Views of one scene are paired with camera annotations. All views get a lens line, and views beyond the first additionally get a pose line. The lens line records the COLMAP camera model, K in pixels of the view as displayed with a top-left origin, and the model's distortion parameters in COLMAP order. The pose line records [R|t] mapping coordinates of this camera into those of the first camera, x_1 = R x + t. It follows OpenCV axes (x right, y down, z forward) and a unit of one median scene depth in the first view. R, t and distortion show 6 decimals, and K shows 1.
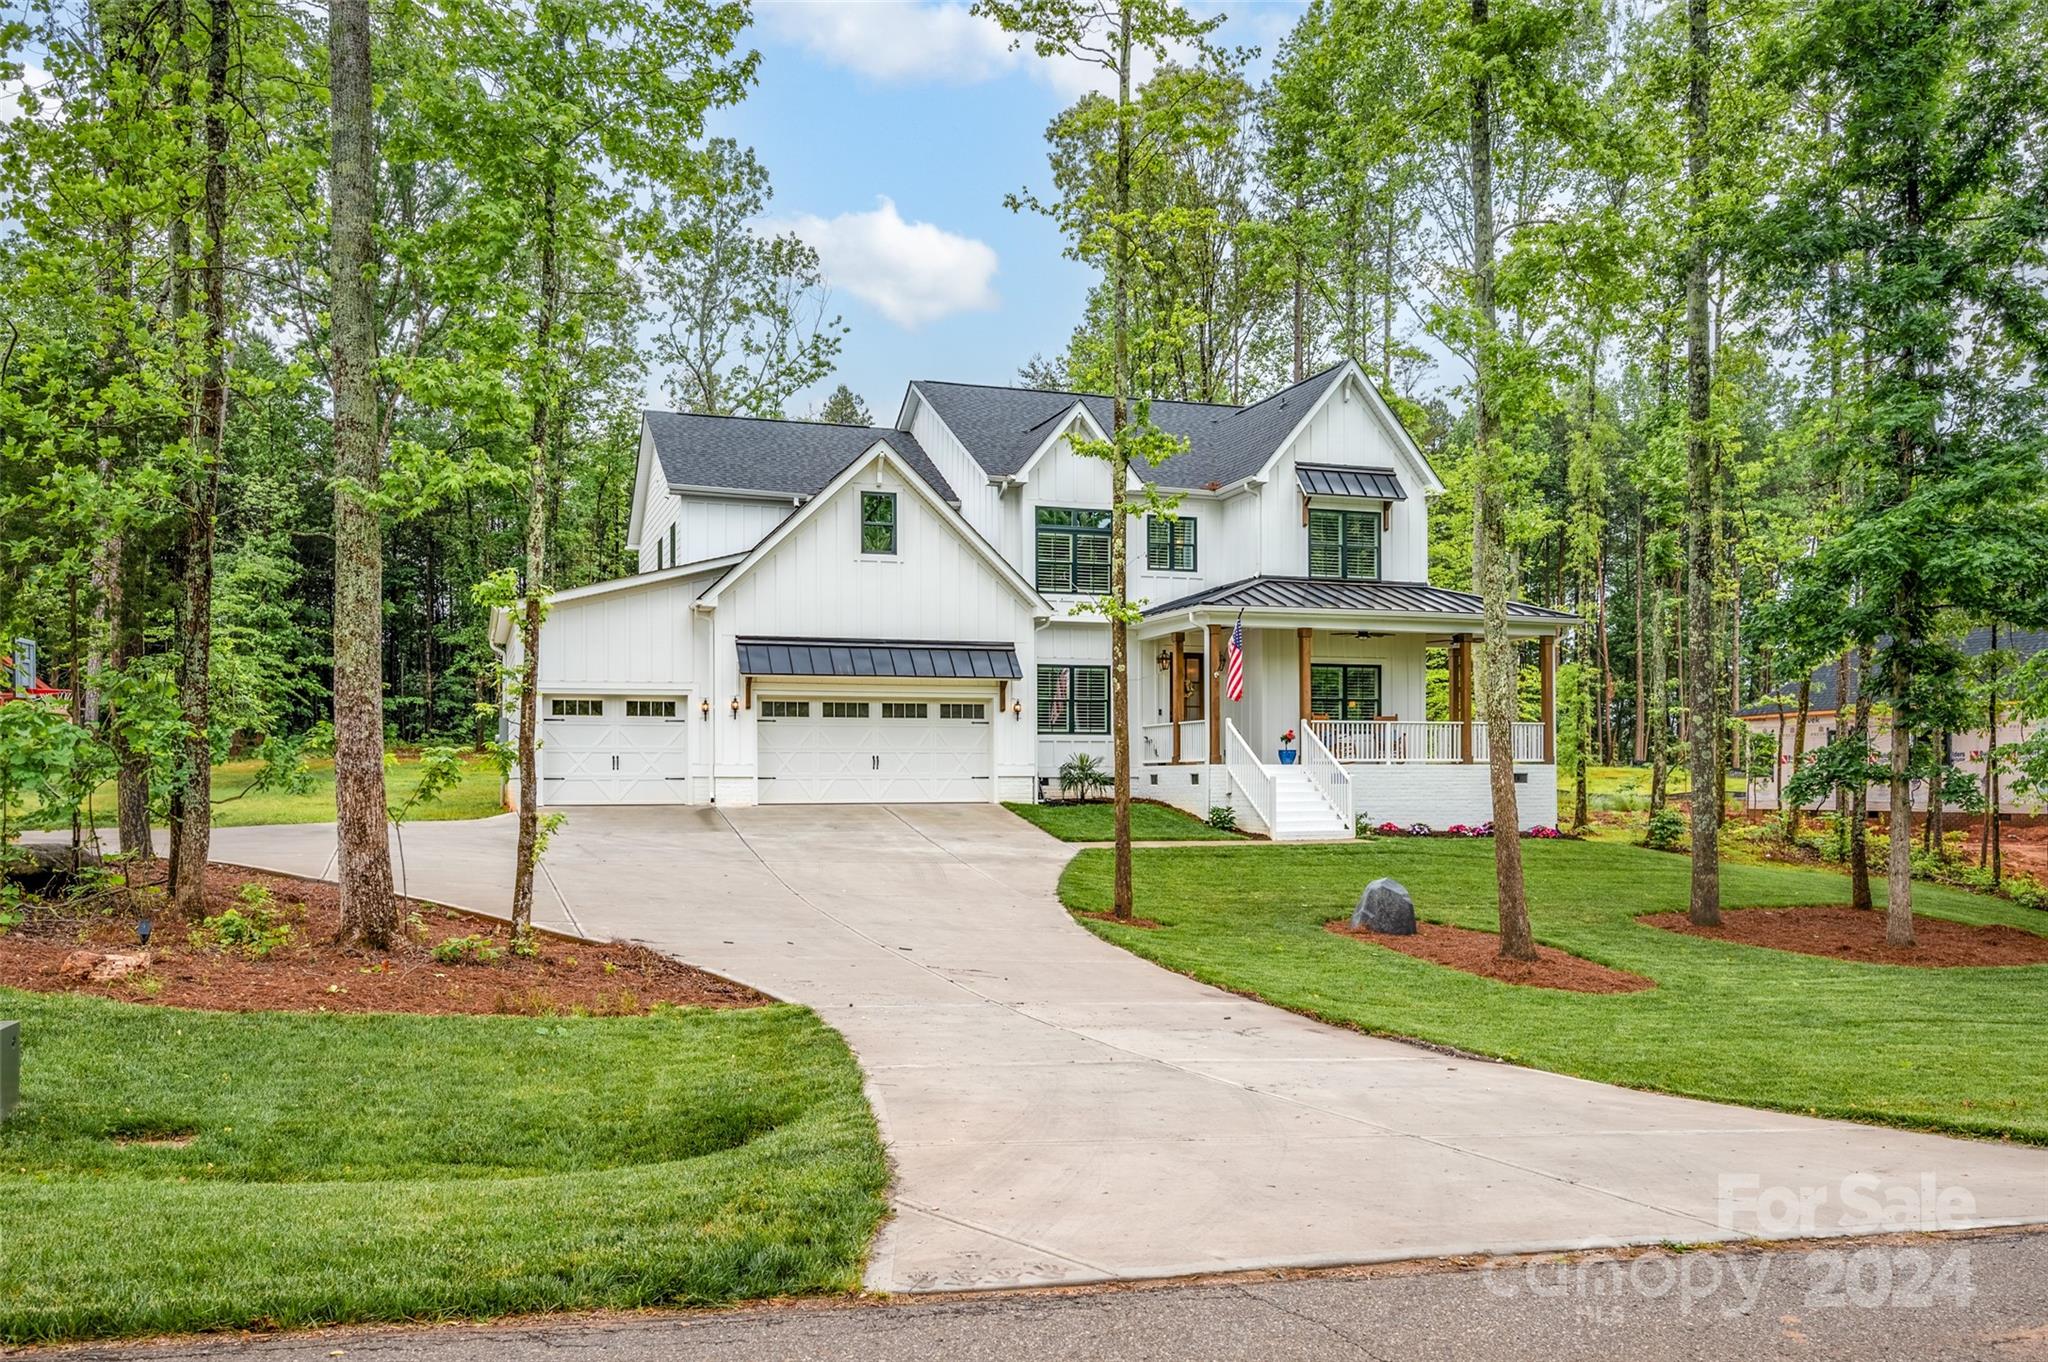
lens RADIAL K [[1538.4, 0, 1024.0], [0, 1538.4, 681.0], [0, 0, 1]] dist [0.000054, -0.000724]
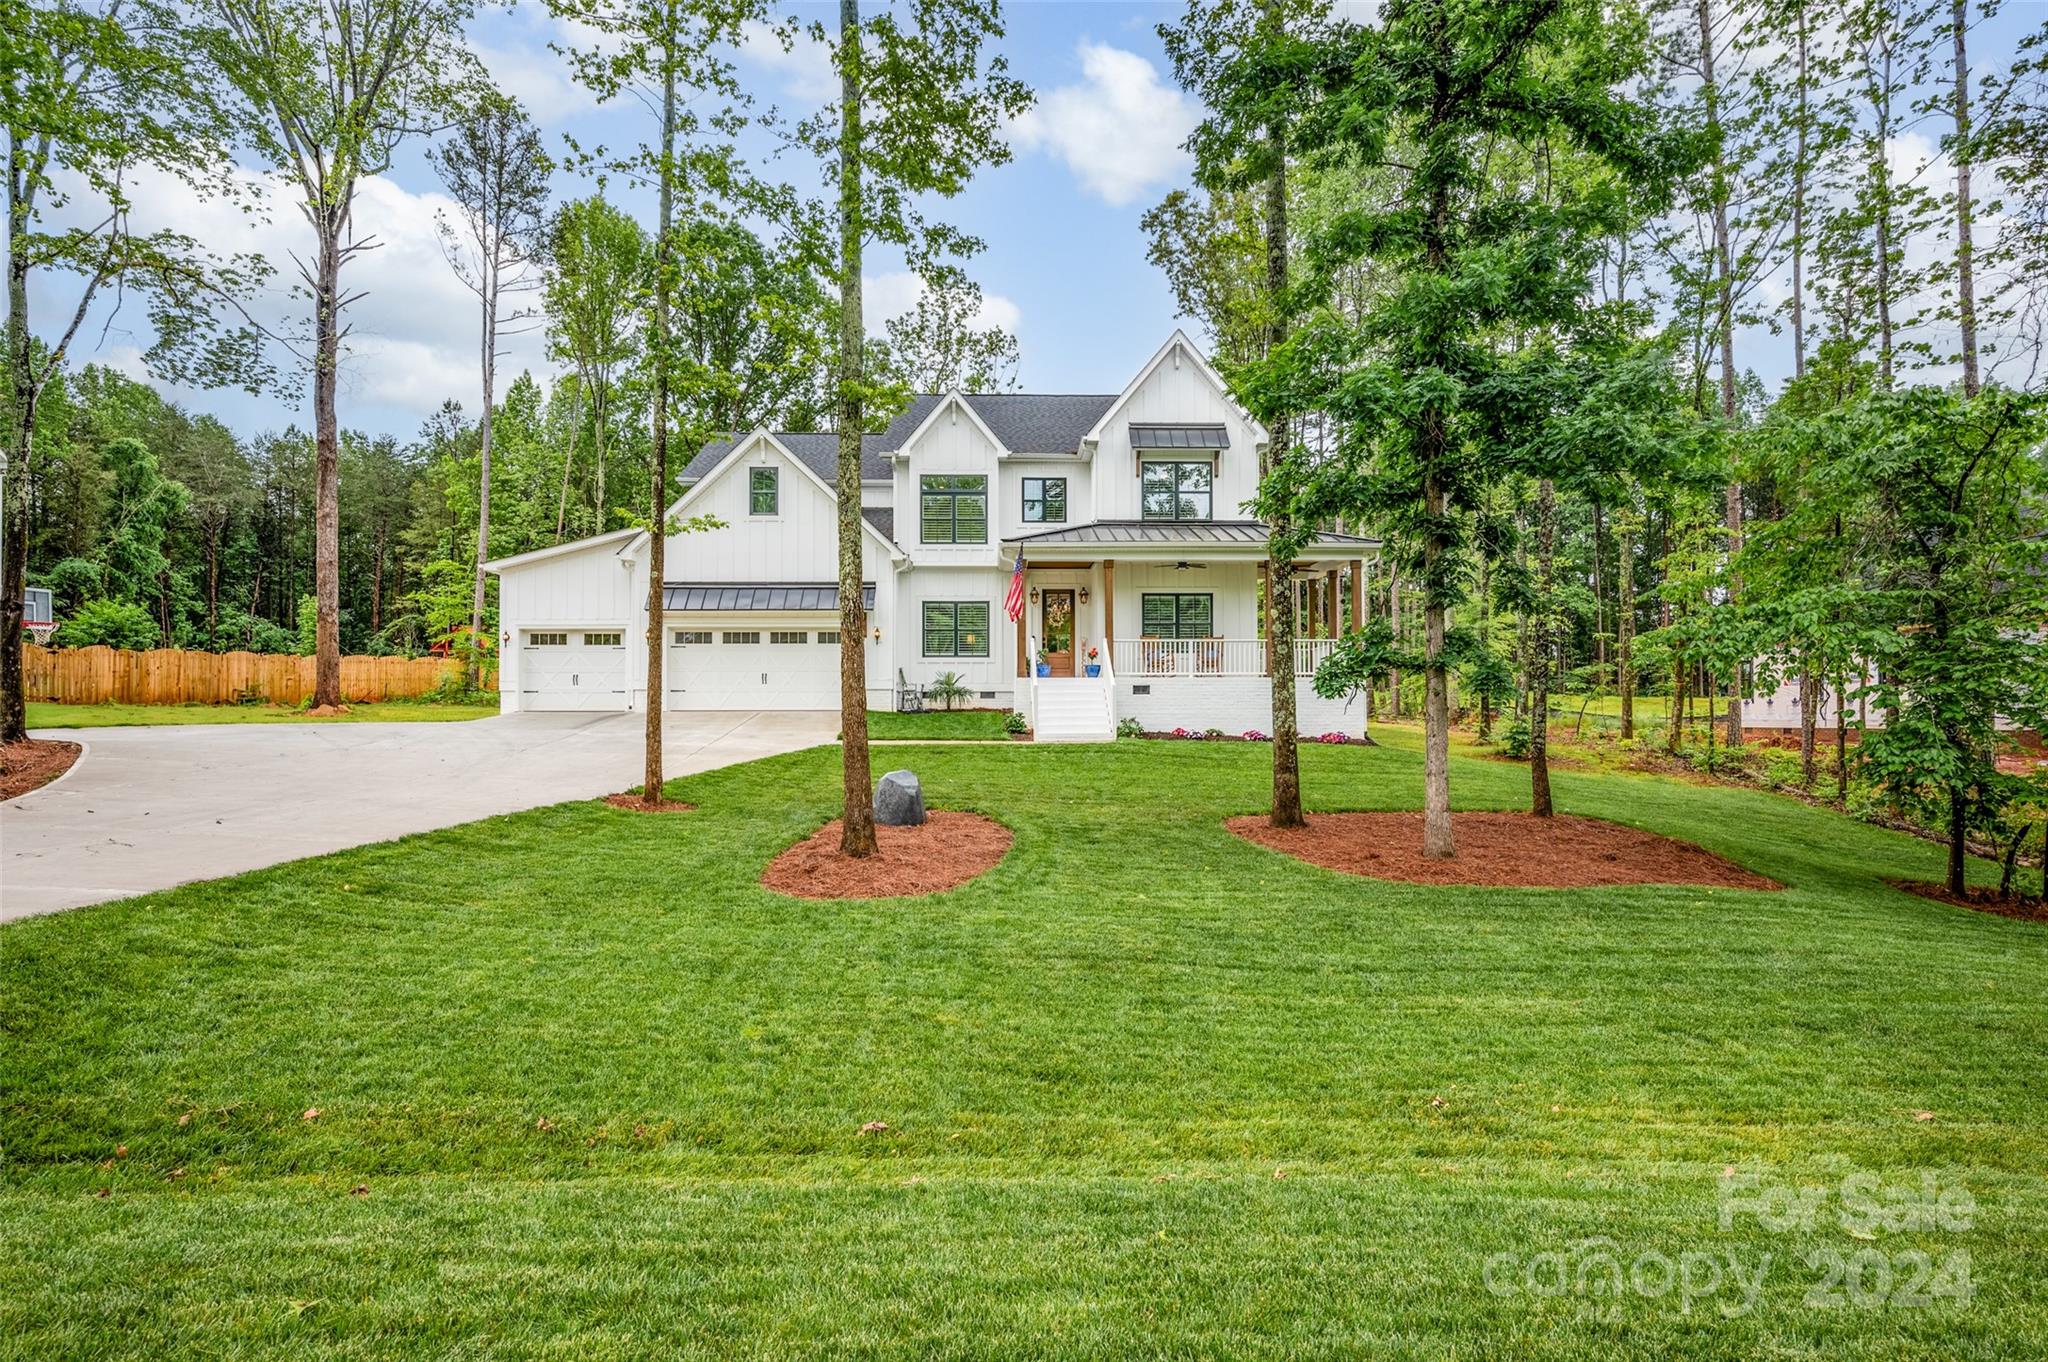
lens RADIAL K [[1006.3, 0, 1028.7], [0, 1006.3, 653.4], [0, 0, 1]] dist [-0.002191, -0.000863]
pose [[0.953576, -0.017344, -0.300651, 0.343674], [0.018086, 0.999836, -0.000314, 0.034113], [0.300607, -0.005138, 0.953734, 0.252547]]
